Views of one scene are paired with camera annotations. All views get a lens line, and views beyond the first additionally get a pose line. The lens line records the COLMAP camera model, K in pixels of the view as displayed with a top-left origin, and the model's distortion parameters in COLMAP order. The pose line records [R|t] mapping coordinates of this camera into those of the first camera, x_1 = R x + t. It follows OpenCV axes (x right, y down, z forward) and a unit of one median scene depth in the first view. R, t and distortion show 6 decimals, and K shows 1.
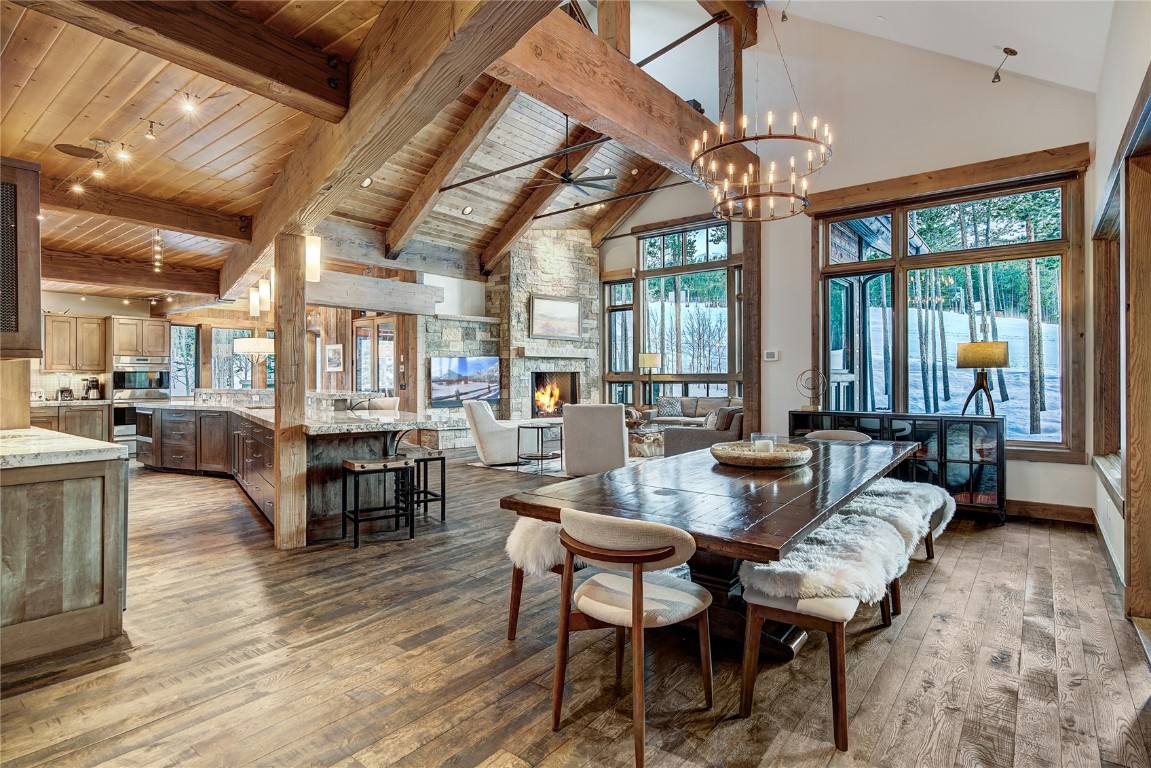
lens RADIAL K [[591.0, 0, 575.9], [0, 591.0, 381.7], [0, 0, 1]] dist [-0.000759, -0.000028]
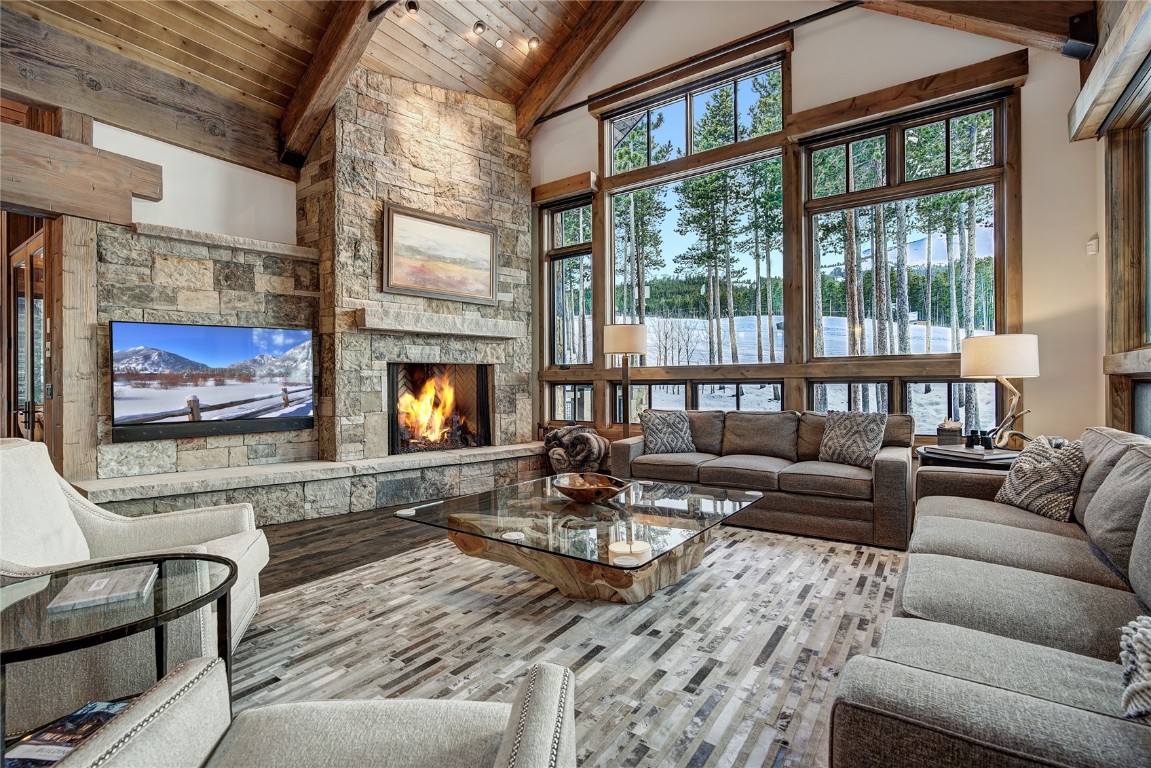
lens RADIAL K [[525.9, 0, 576.8], [0, 525.9, 387.3], [0, 0, 1]] dist [0.000028, 0.000086]
pose [[0.997878, -0.002705, 0.065058, 0.053539], [0.002787, 0.999995, -0.001161, 0.005940], [-0.065055, 0.001340, 0.997881, 0.545512]]
